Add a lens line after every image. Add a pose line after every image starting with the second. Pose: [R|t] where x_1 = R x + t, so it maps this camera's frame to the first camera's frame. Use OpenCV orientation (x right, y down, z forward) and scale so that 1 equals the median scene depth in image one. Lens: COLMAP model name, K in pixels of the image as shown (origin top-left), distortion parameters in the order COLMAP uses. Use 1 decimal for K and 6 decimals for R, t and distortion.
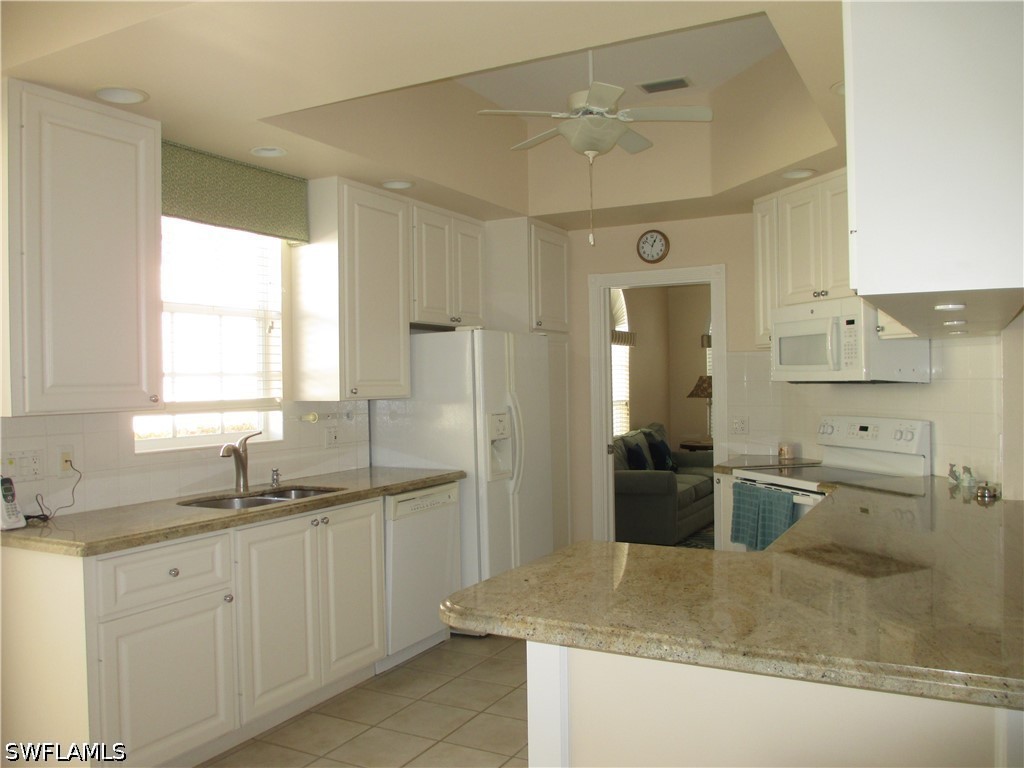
lens RADIAL K [[857.5, 0, 506.1], [0, 857.5, 384.8], [0, 0, 1]] dist [-0.045853, -0.002347]
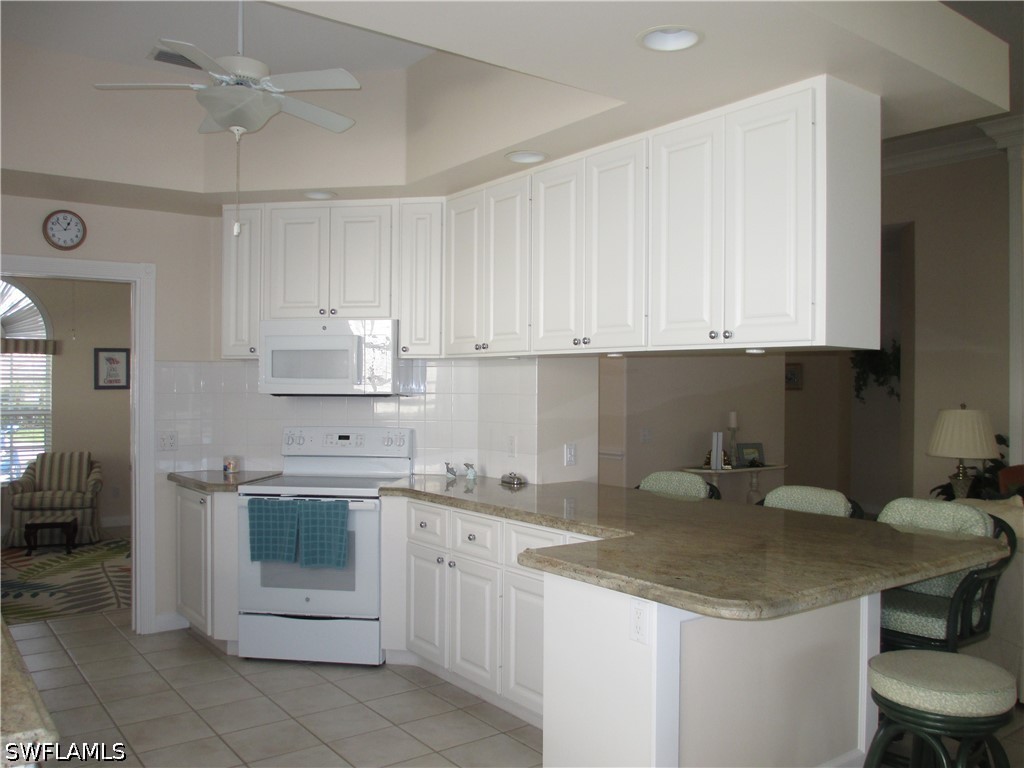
lens RADIAL K [[857.5, 0, 505.3], [0, 857.5, 383.9], [0, 0, 1]] dist [-0.045853, -0.002347]
pose [[0.443863, 0.016731, 0.895939, -0.424100], [-0.001907, 0.999841, -0.017727, 0.001429], [-0.896093, 0.006159, 0.443824, 0.291866]]
